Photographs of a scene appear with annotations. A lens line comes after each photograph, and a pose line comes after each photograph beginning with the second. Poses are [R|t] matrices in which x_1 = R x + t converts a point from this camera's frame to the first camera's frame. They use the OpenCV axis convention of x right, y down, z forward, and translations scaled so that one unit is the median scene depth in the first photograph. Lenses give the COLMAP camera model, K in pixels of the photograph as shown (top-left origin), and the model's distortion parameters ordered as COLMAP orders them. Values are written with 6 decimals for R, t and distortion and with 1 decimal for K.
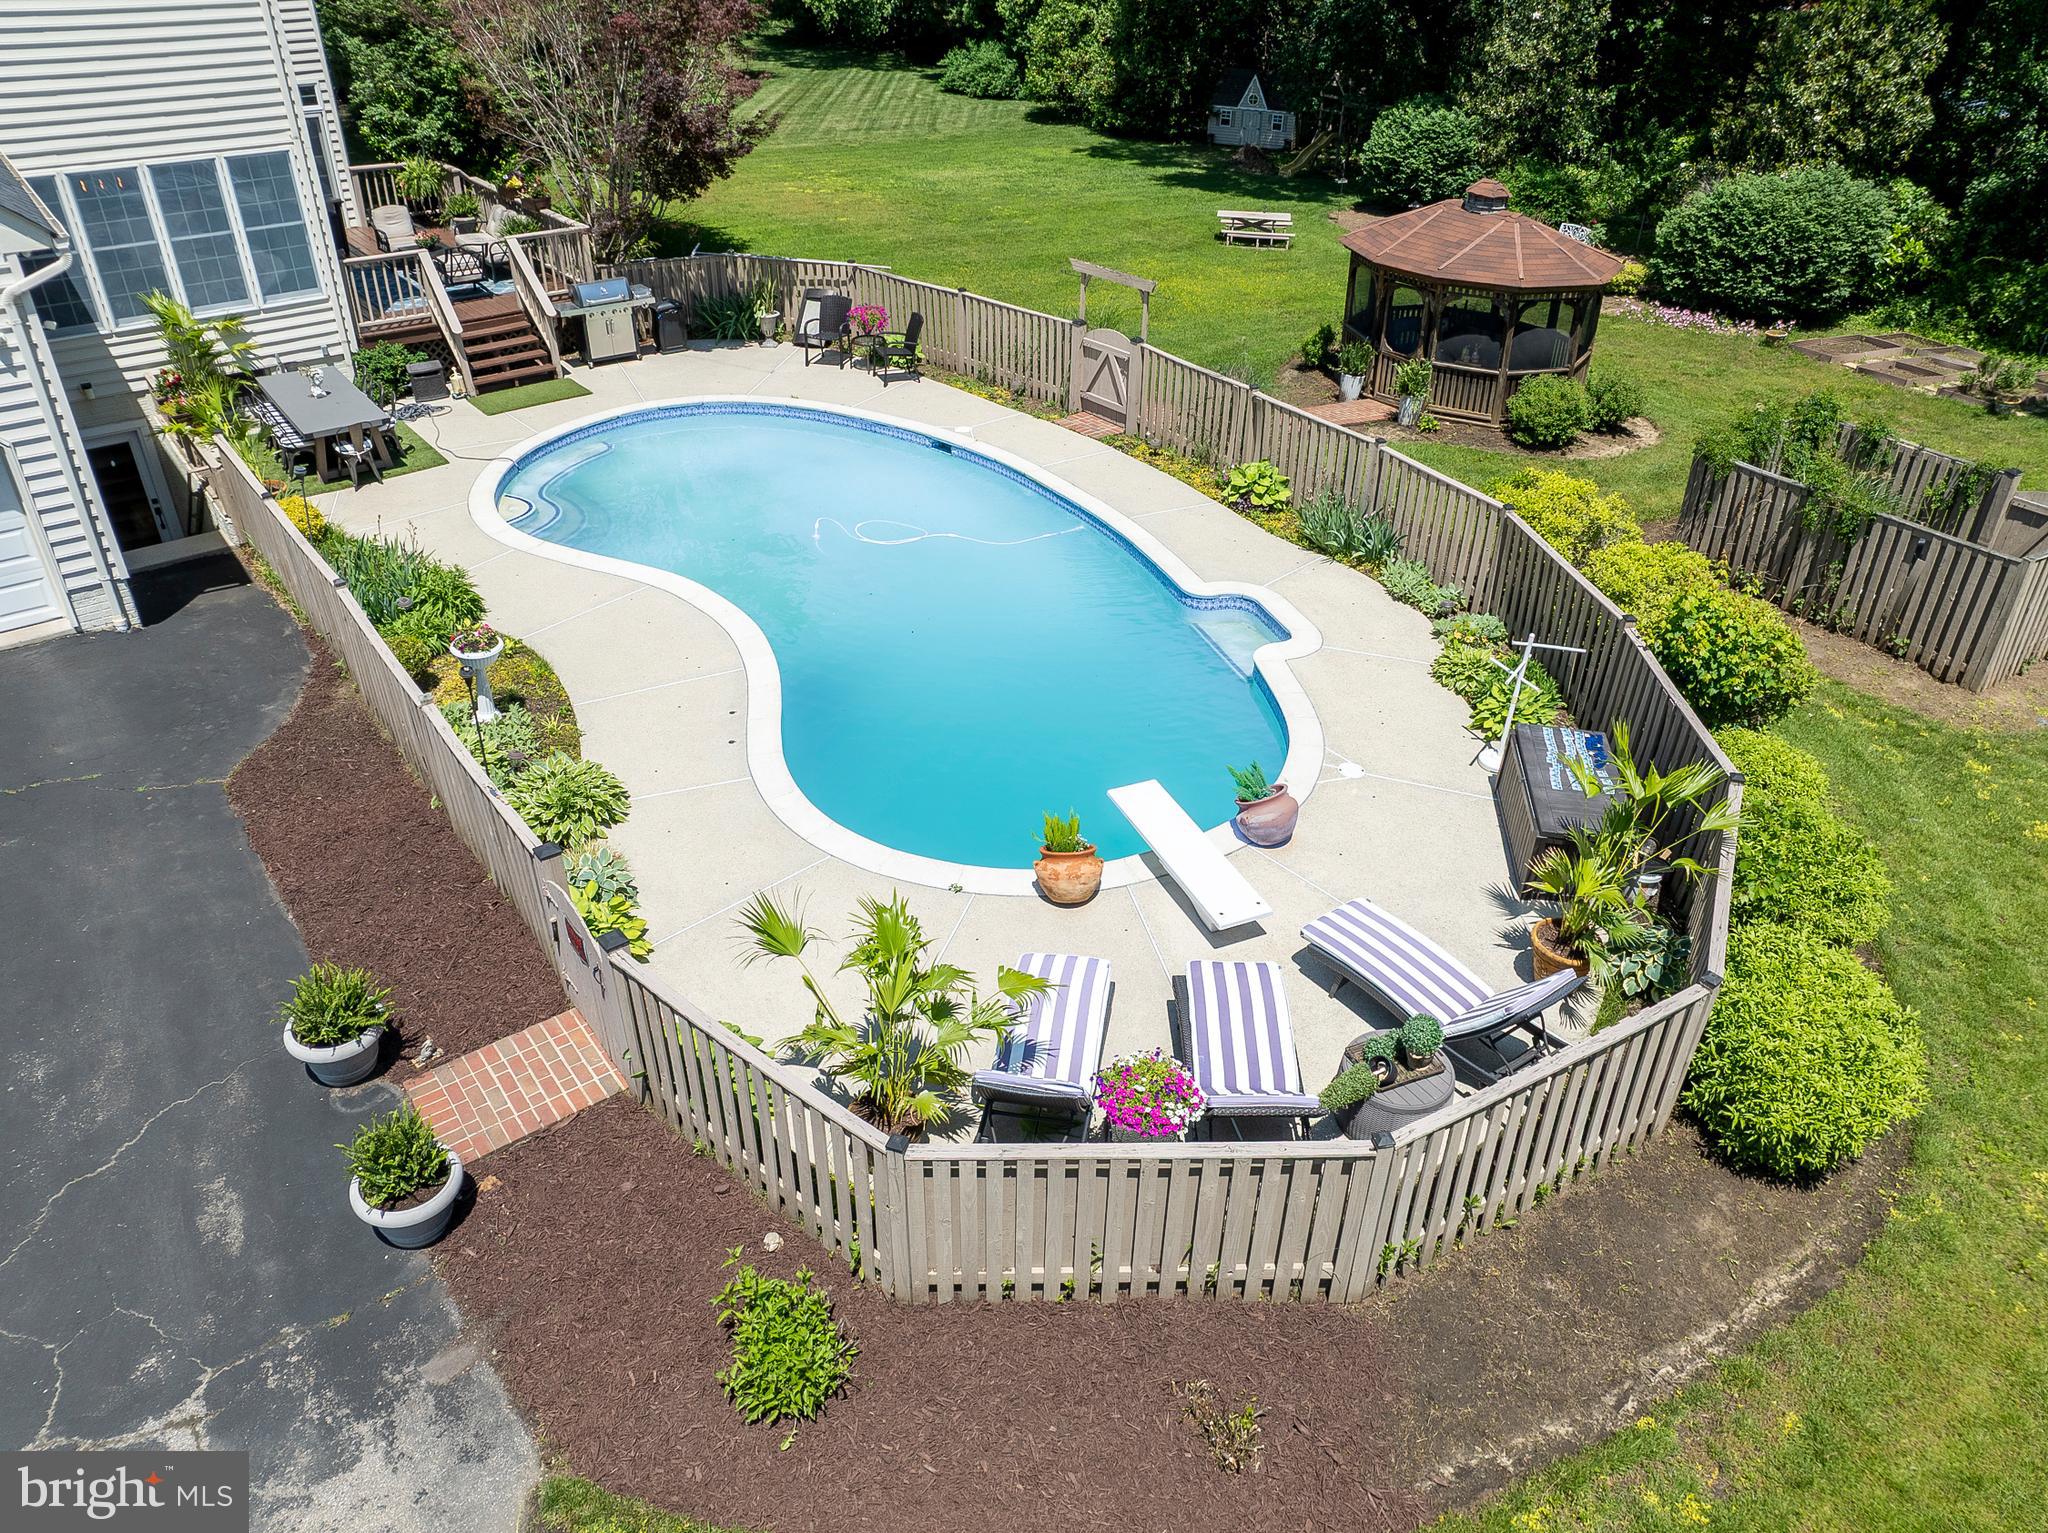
lens RADIAL K [[1451.1, 0, 1017.3], [0, 1451.1, 756.7], [0, 0, 1]] dist [-0.041318, -0.001687]
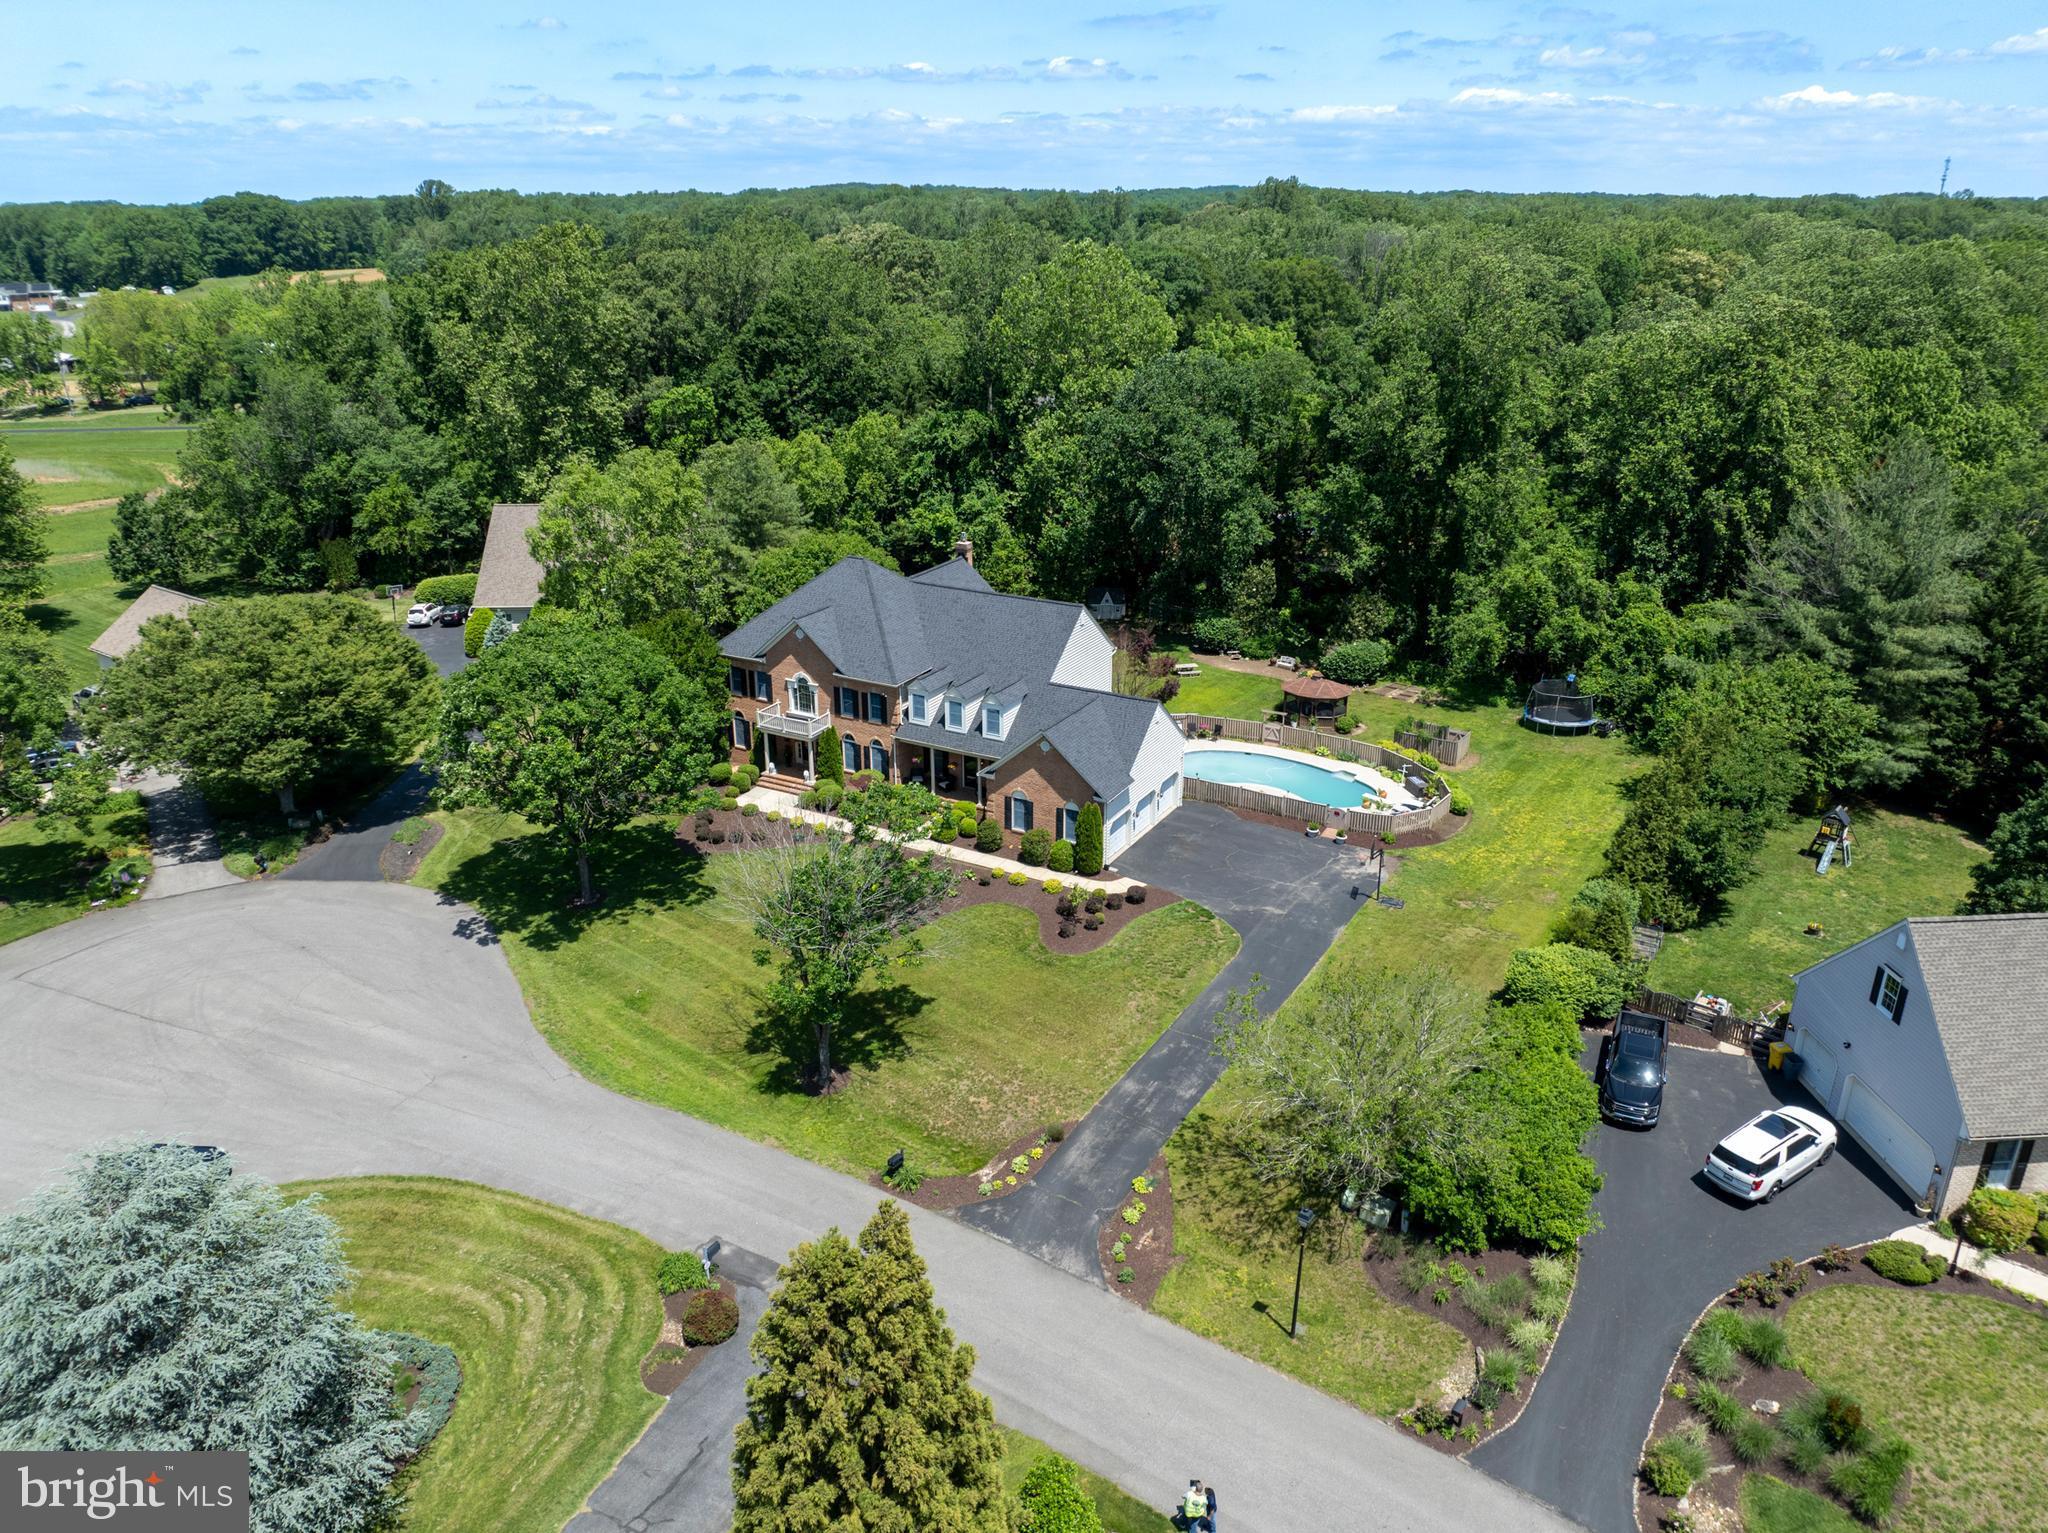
lens RADIAL K [[1451.1, 0, 1017.3], [0, 1451.1, 756.7], [0, 0, 1]] dist [-0.041318, -0.001687]
pose [[0.914457, -0.150402, 0.375696, -1.635815], [0.219717, 0.964145, -0.148825, 0.210181], [-0.339841, 0.218641, 0.914715, -1.956589]]
